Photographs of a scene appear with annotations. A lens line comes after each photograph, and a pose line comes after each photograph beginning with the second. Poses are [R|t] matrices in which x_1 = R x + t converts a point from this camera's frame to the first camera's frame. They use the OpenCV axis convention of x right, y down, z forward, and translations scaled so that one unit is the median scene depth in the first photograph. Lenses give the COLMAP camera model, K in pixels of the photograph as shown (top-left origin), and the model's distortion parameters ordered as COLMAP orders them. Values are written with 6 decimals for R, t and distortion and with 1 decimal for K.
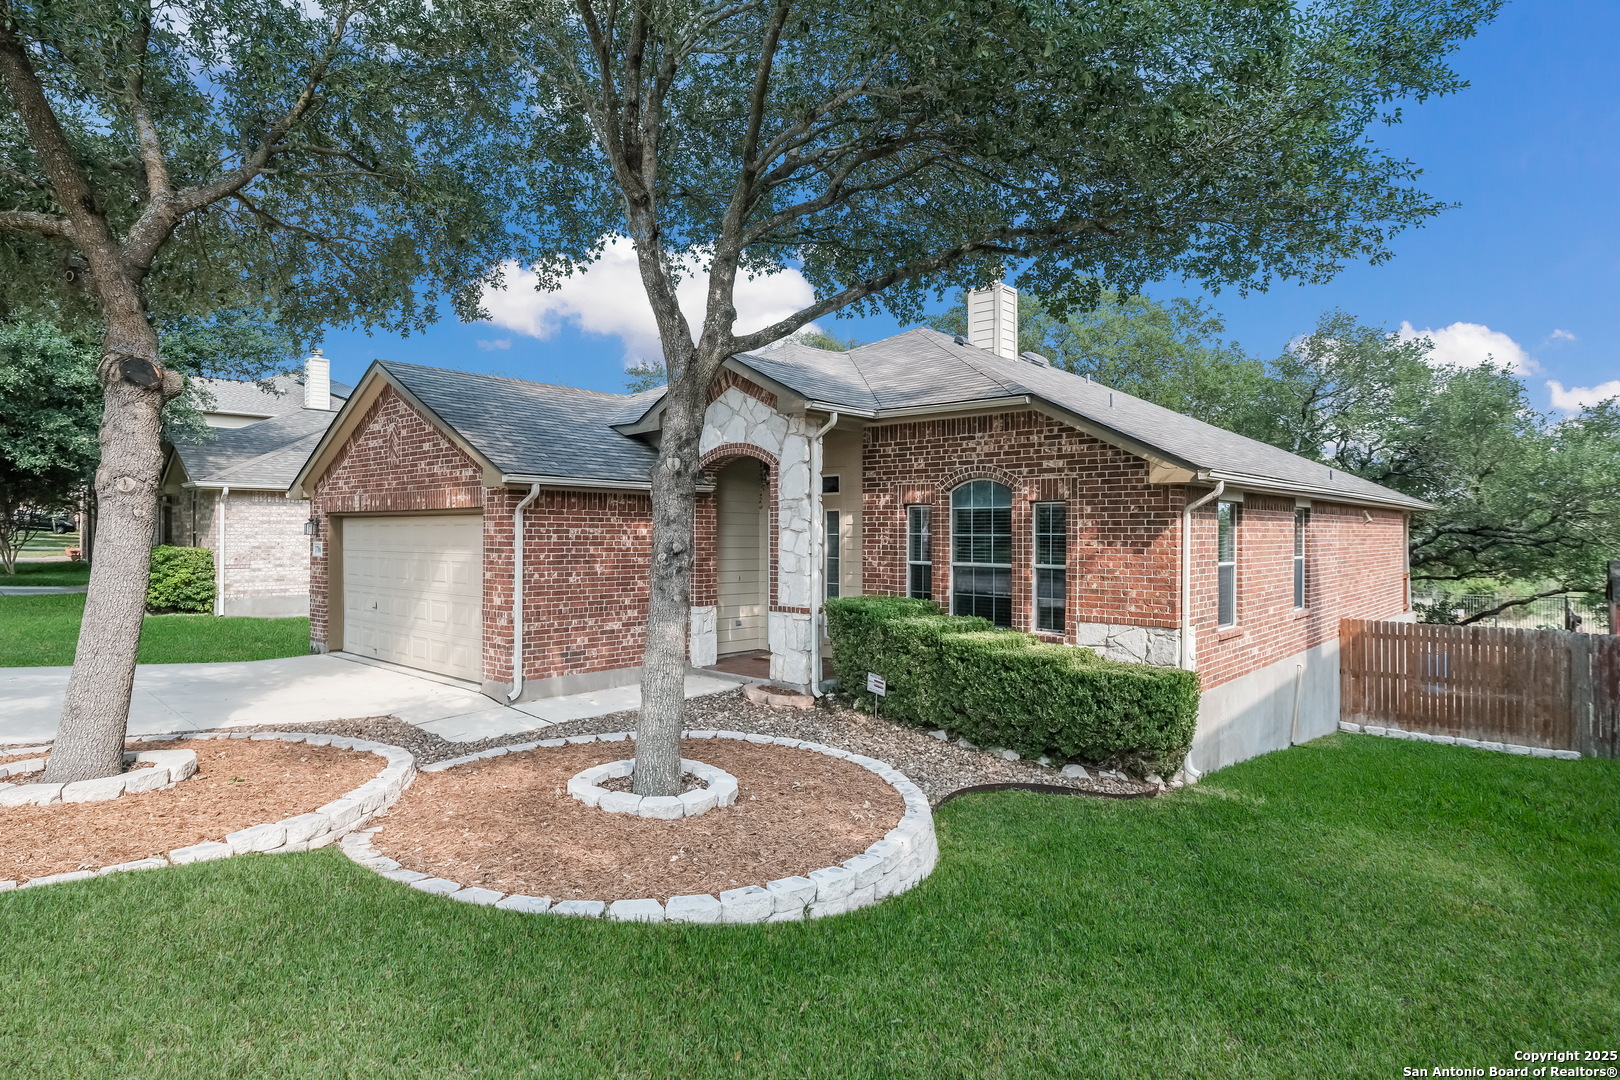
lens RADIAL K [[875.5, 0, 811.6], [0, 875.5, 539.0], [0, 0, 1]] dist [0.007076, 0.000766]
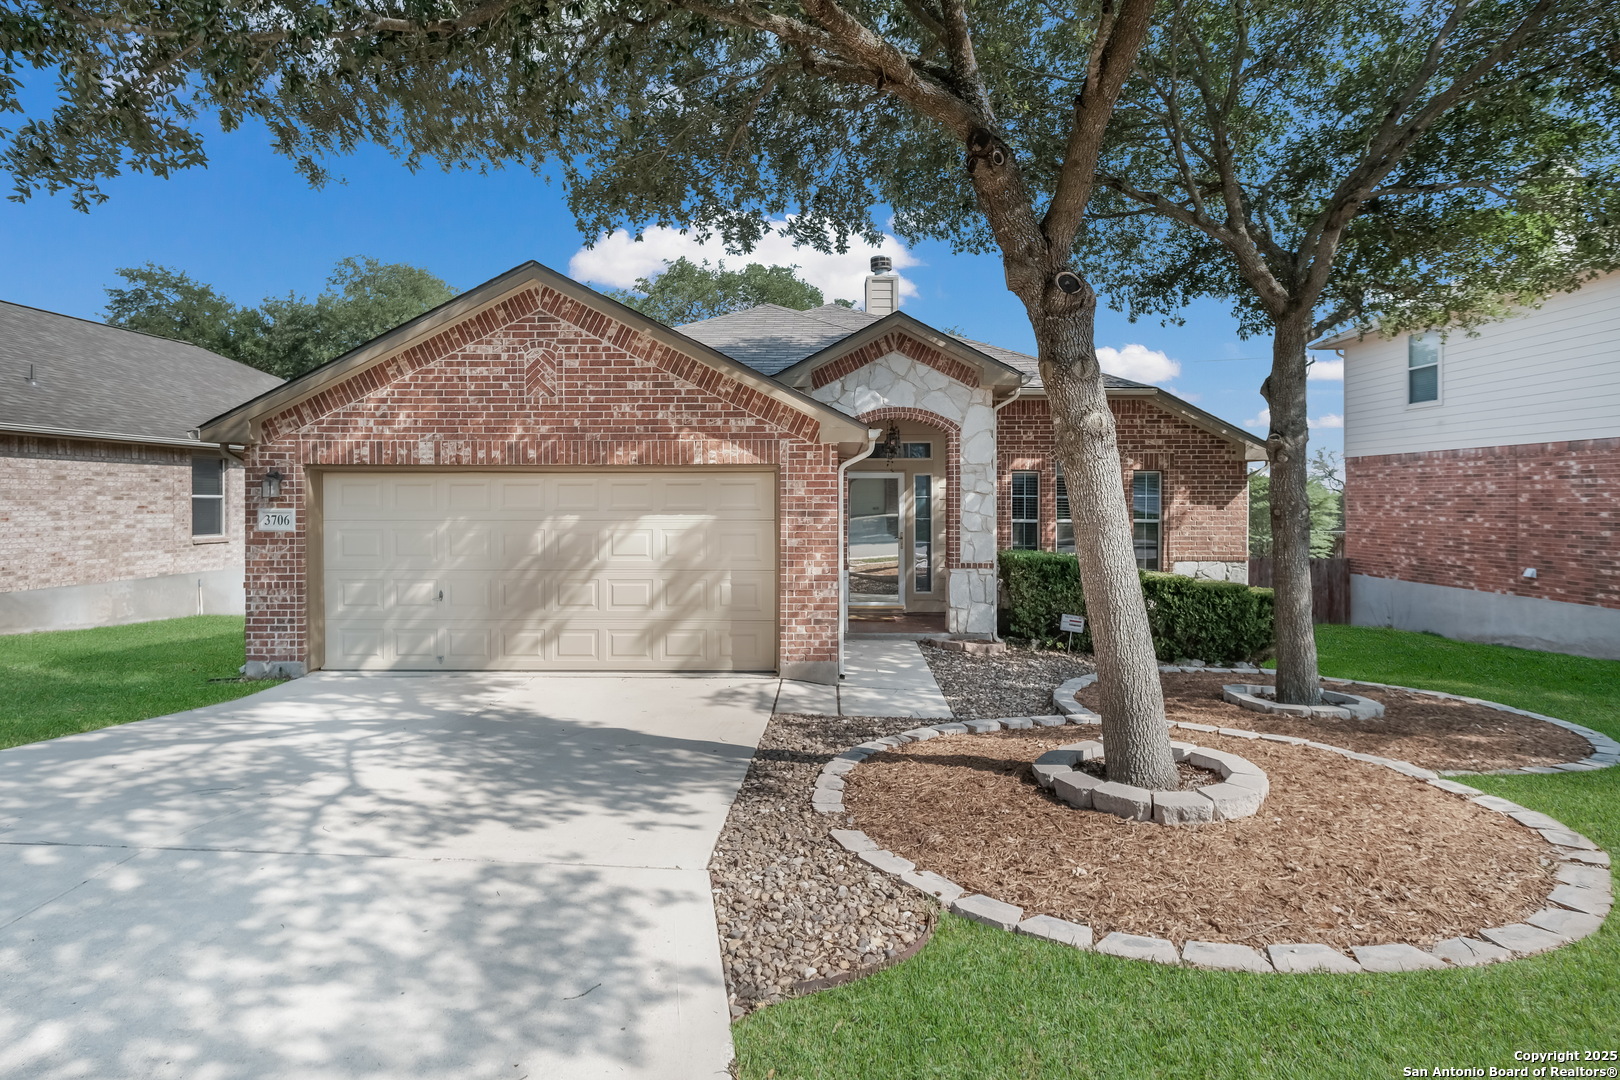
lens RADIAL K [[875.5, 0, 807.7], [0, 875.5, 506.6], [0, 0, 1]] dist [0.007076, 0.000766]
pose [[0.761493, -0.006600, 0.648140, -0.955281], [0.005465, 0.999978, 0.003762, 0.002658], [-0.648150, 0.000677, 0.761512, 0.334903]]
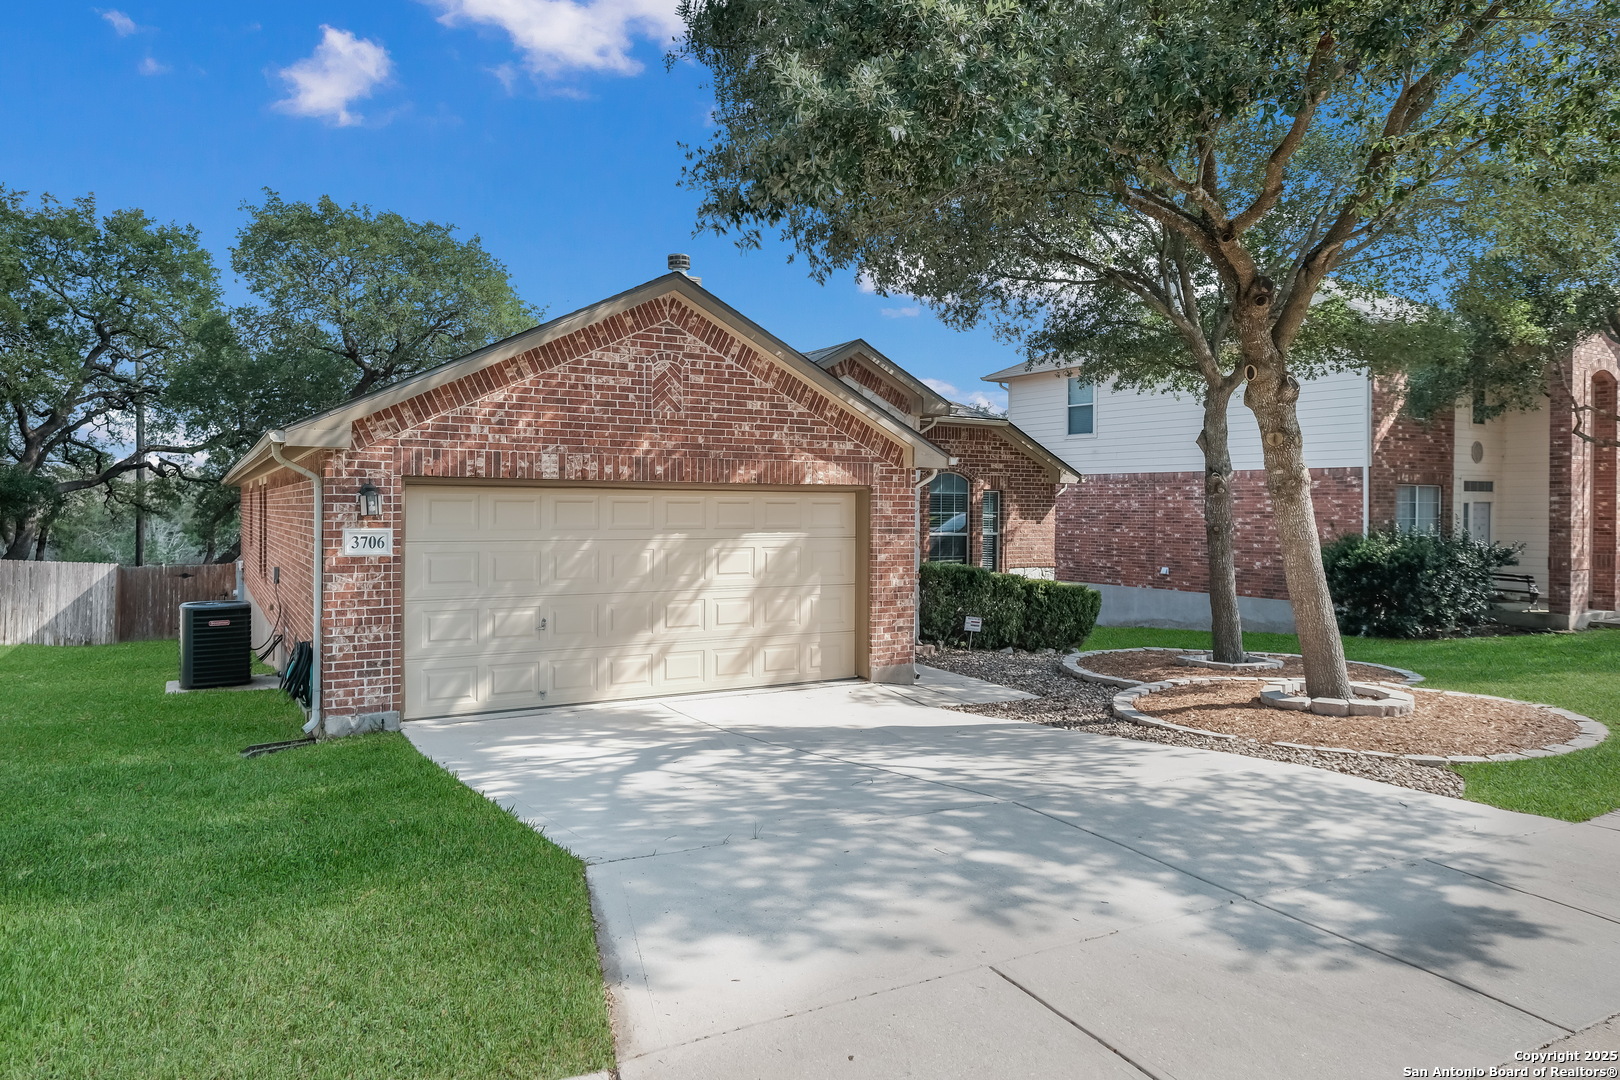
lens RADIAL K [[1040.9, 0, 810.9], [0, 1040.9, 523.7], [0, 0, 1]] dist [0.007535, 0.001437]
pose [[0.299565, -0.014031, 0.953973, -1.528244], [-0.000038, 0.999892, 0.014719, -0.012355], [-0.954076, -0.004446, 0.299532, 0.757717]]
